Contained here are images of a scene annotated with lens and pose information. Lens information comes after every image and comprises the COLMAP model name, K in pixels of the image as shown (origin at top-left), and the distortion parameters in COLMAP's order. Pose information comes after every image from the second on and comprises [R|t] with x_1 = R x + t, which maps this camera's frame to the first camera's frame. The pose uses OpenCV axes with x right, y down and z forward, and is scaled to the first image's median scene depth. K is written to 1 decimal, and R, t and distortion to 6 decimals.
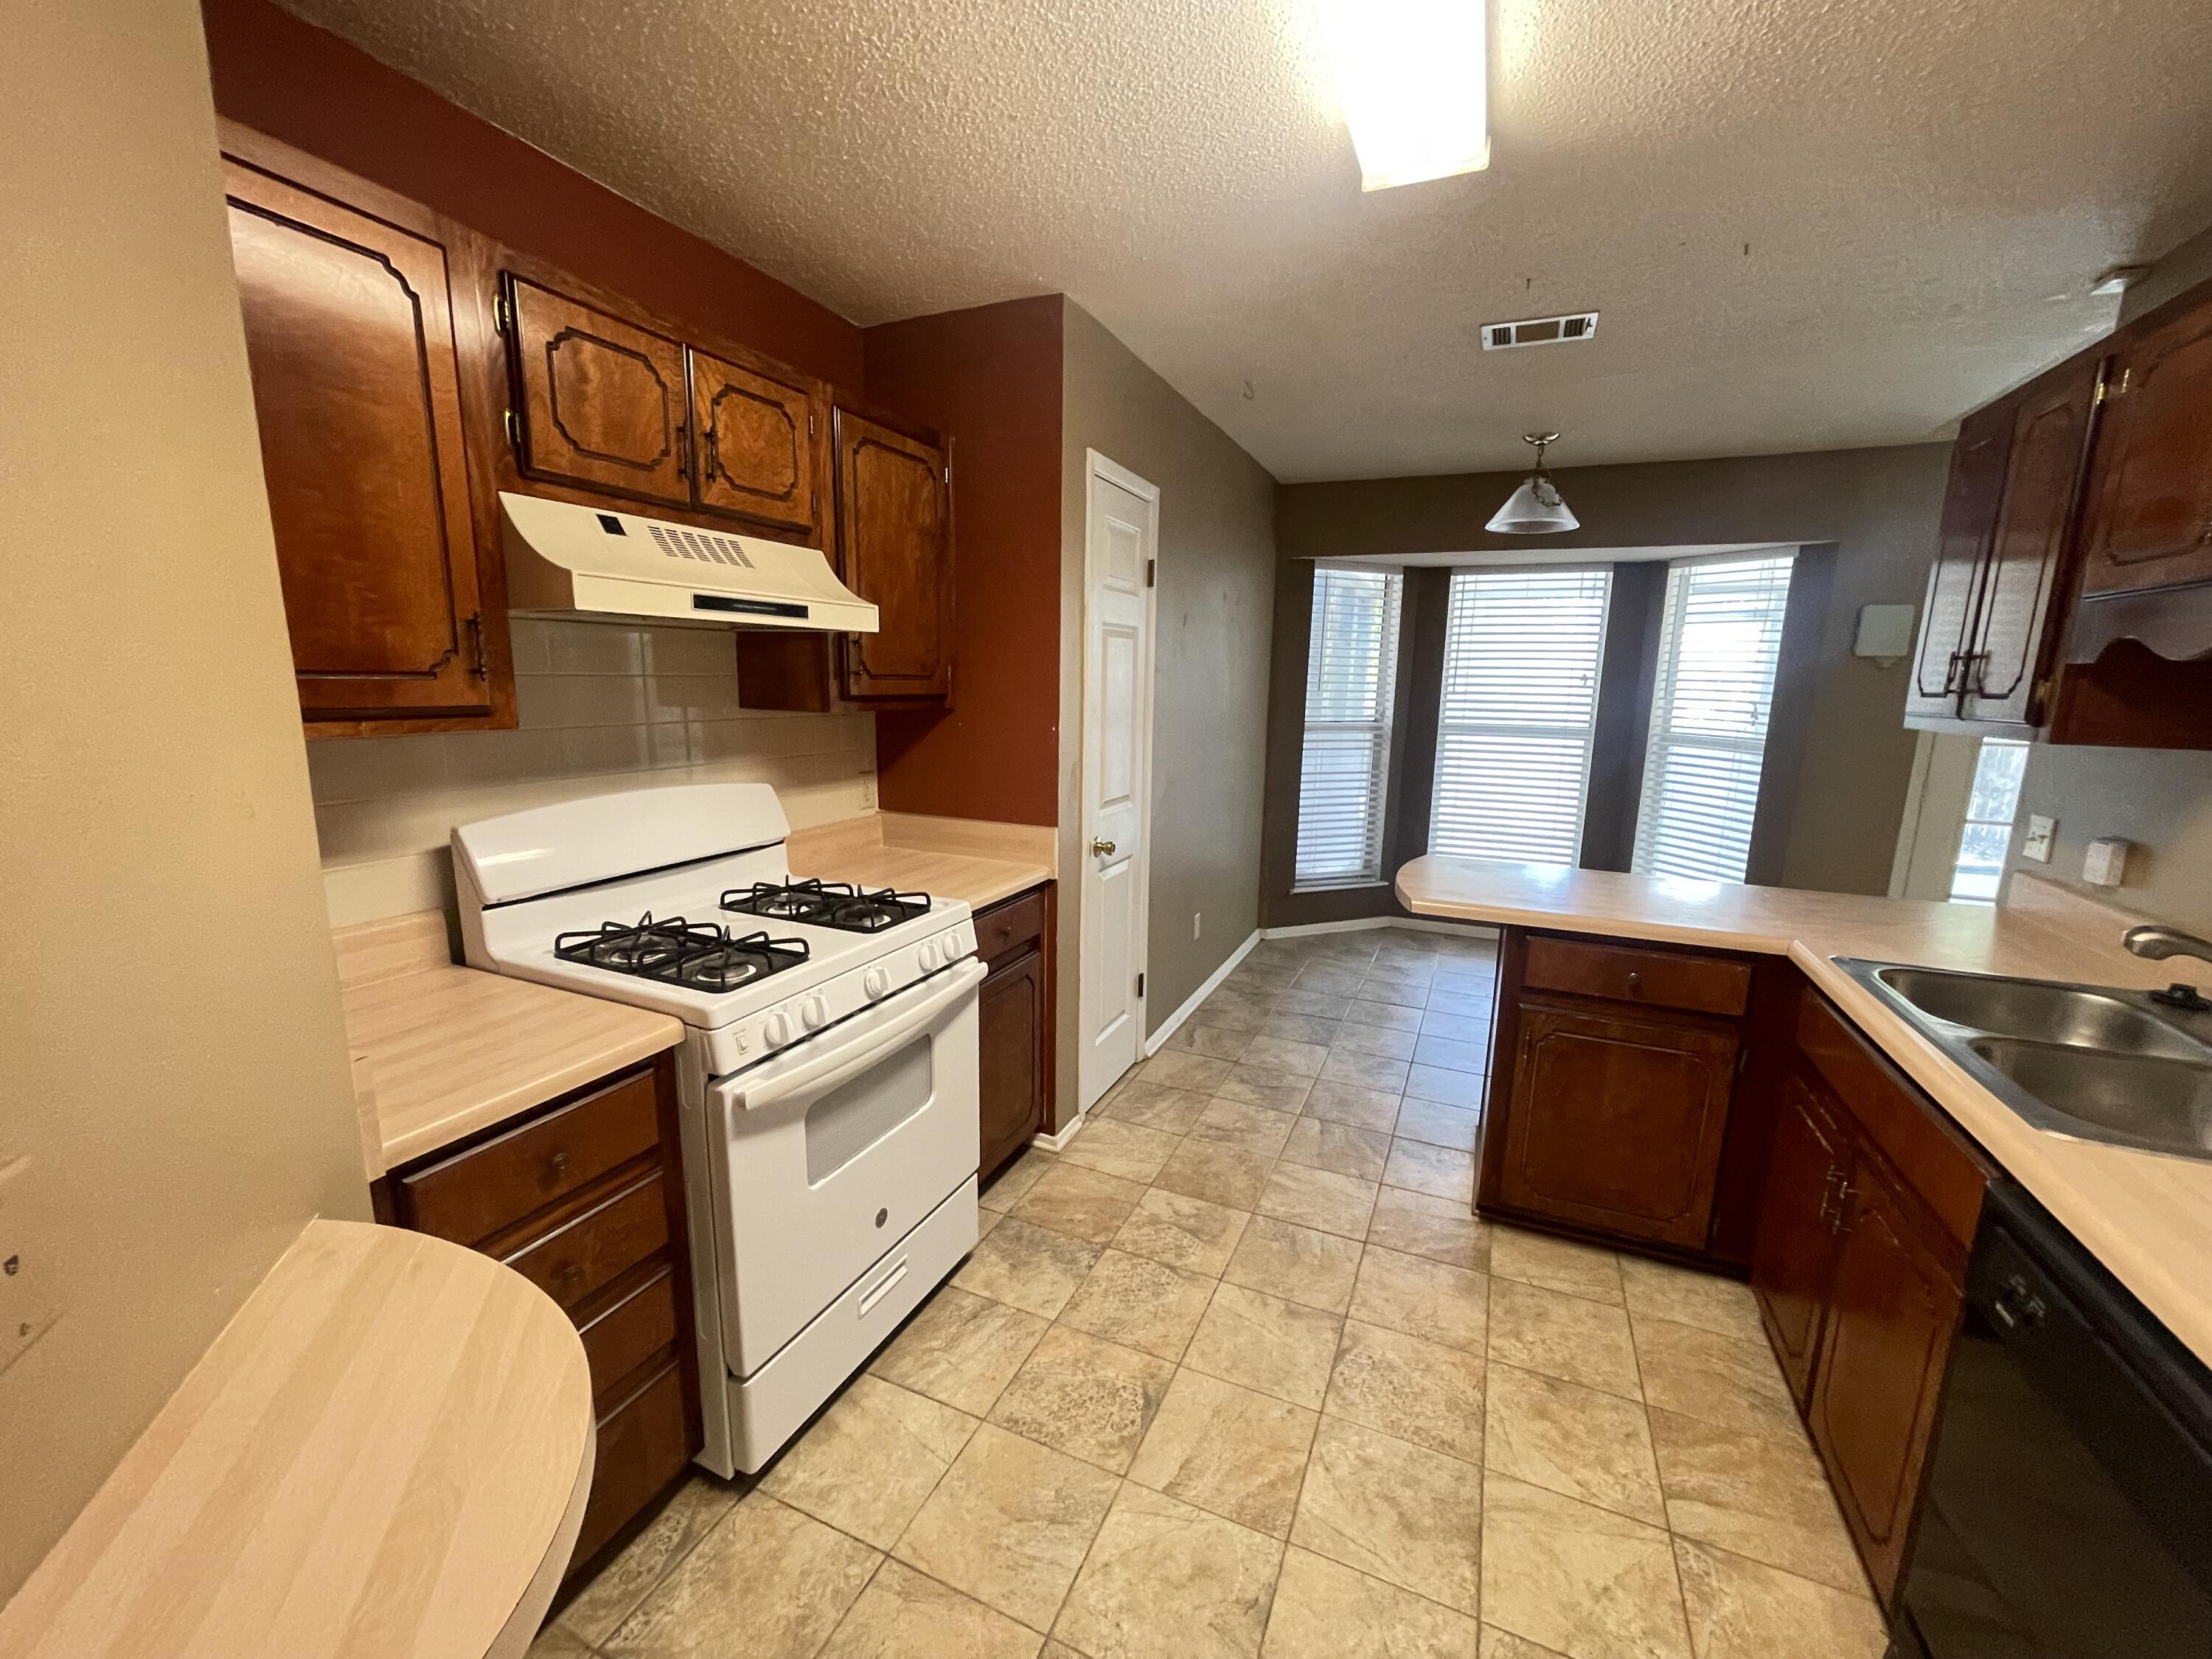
lens RADIAL K [[891.8, 0, 1105.6], [0, 891.8, 840.2], [0, 0, 1]] dist [-0.002579, -0.000426]
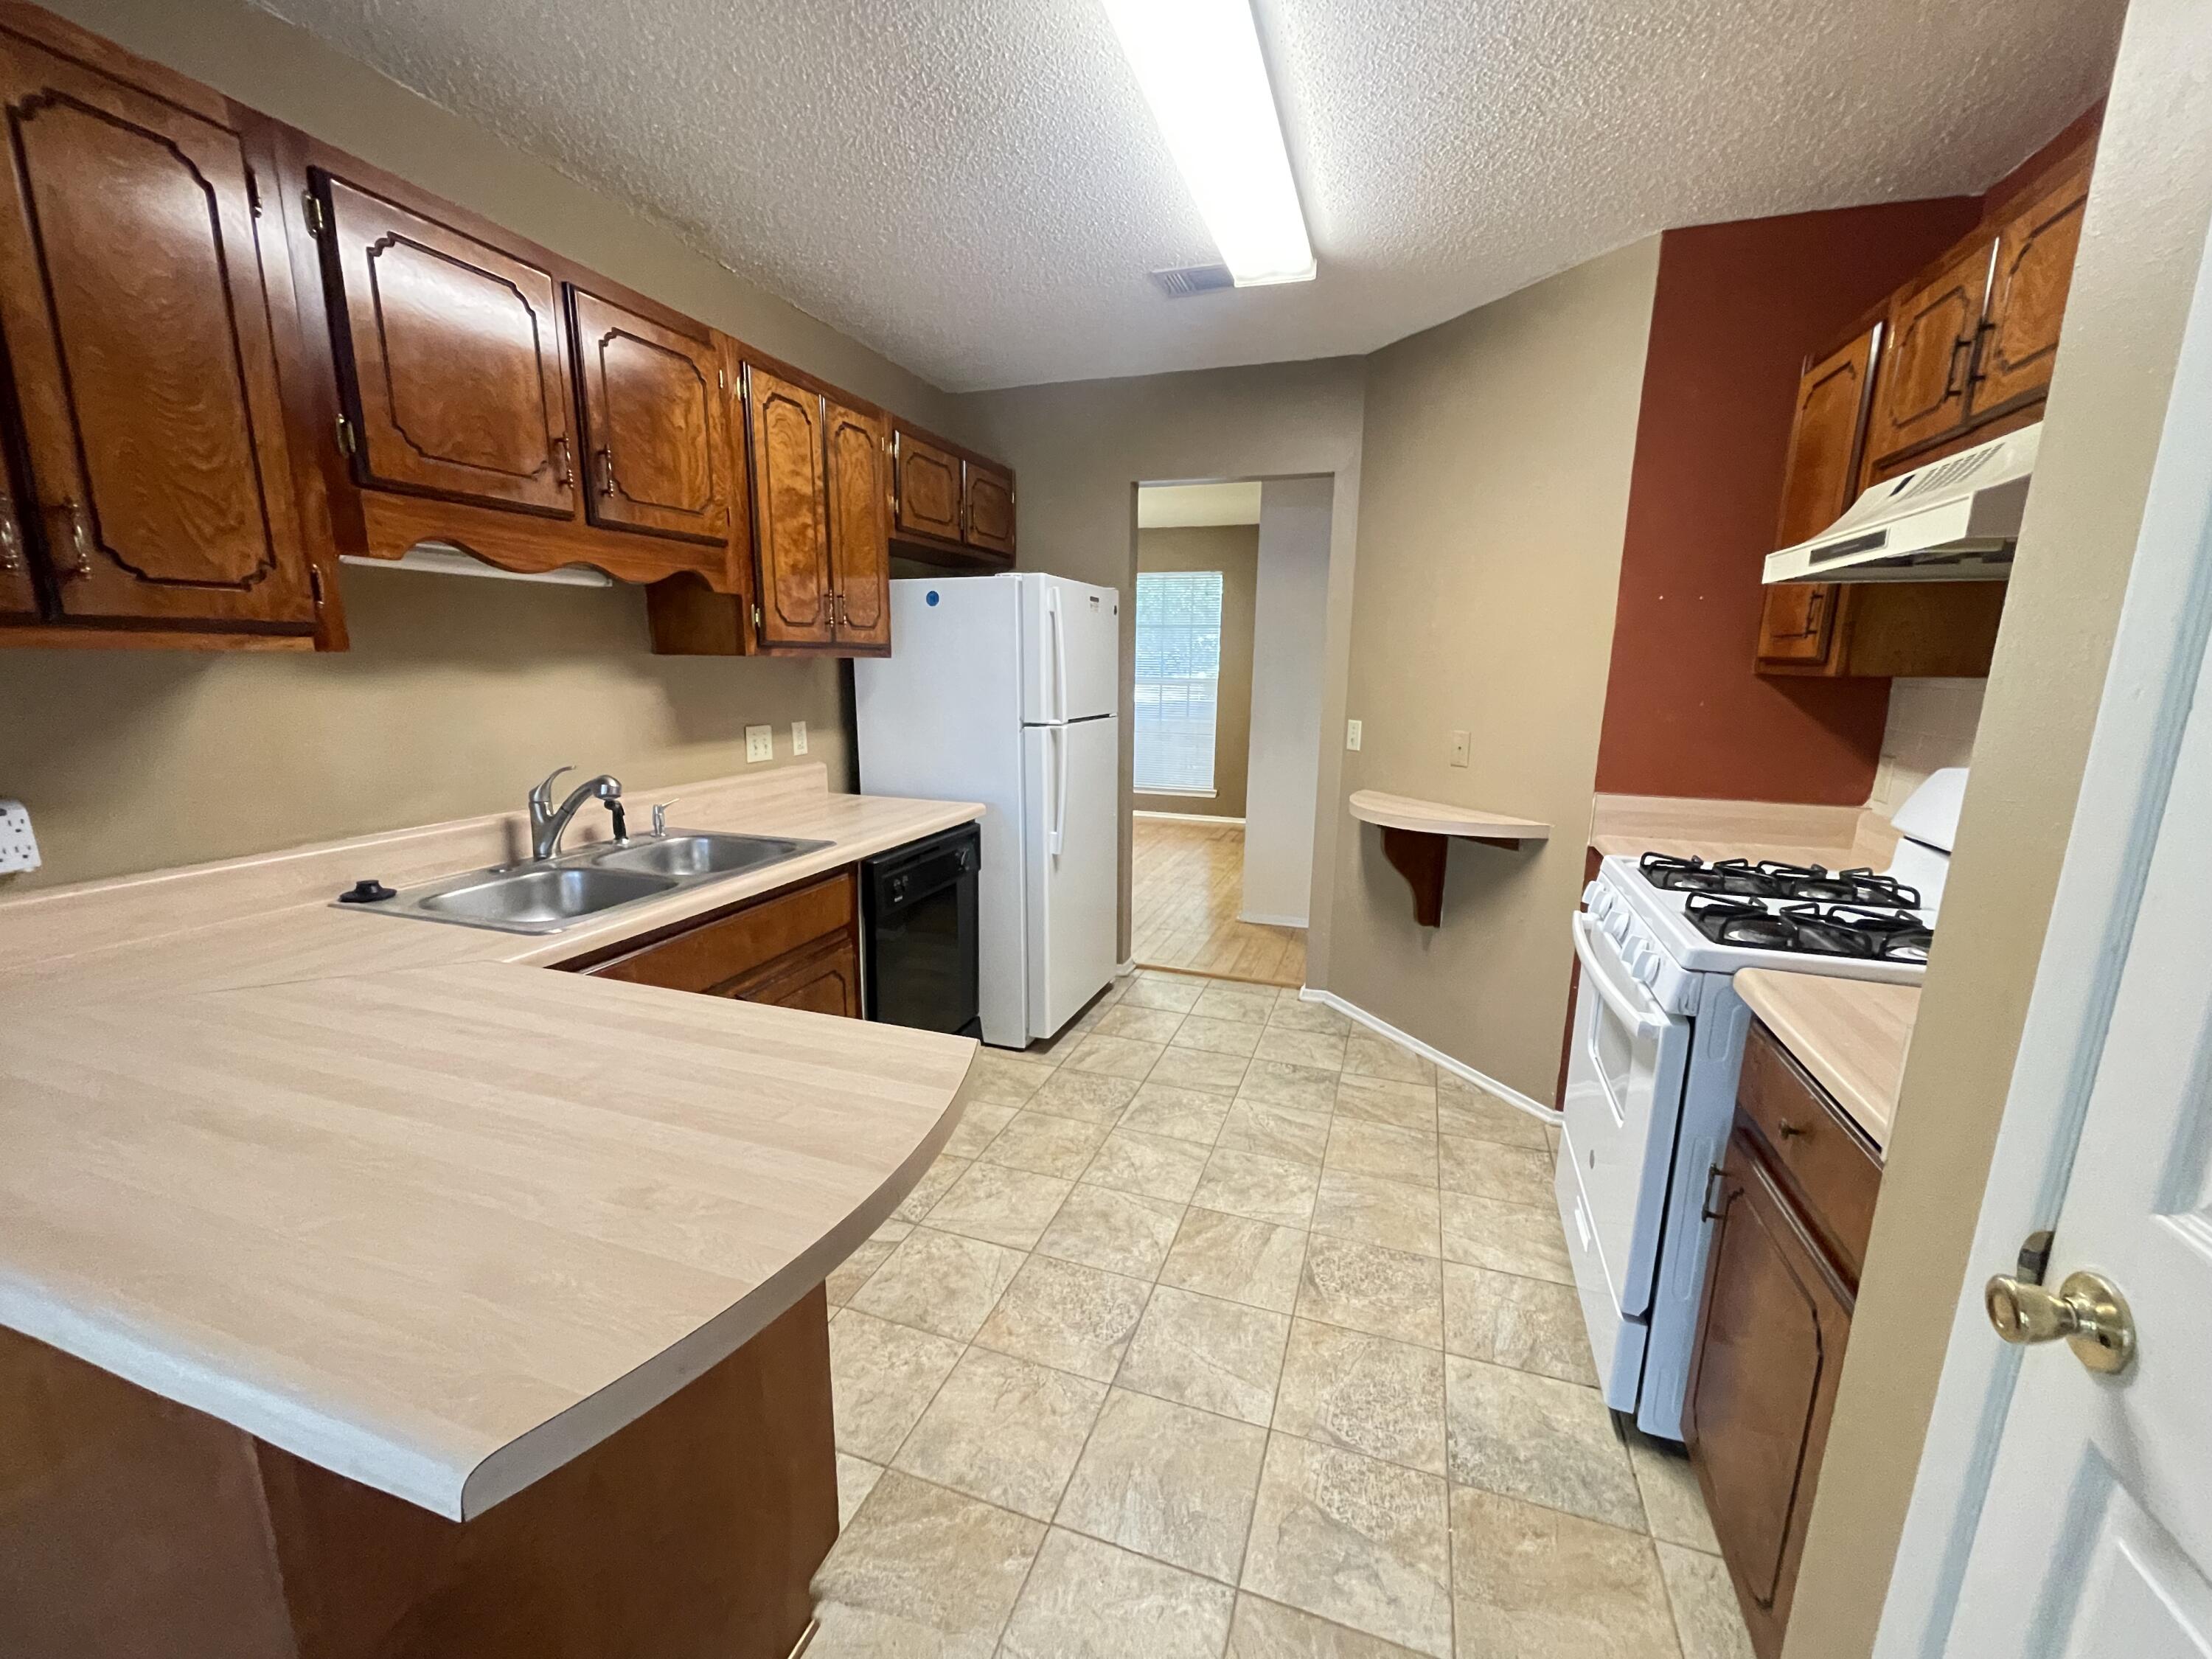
lens RADIAL K [[891.8, 0, 1105.6], [0, 891.8, 840.2], [0, 0, 1]] dist [-0.002579, -0.000426]
pose [[-0.995947, -0.016860, -0.088353, 0.388488], [-0.049151, 0.924667, 0.377591, -0.263929], [0.075331, 0.380403, -0.921748, 1.706591]]
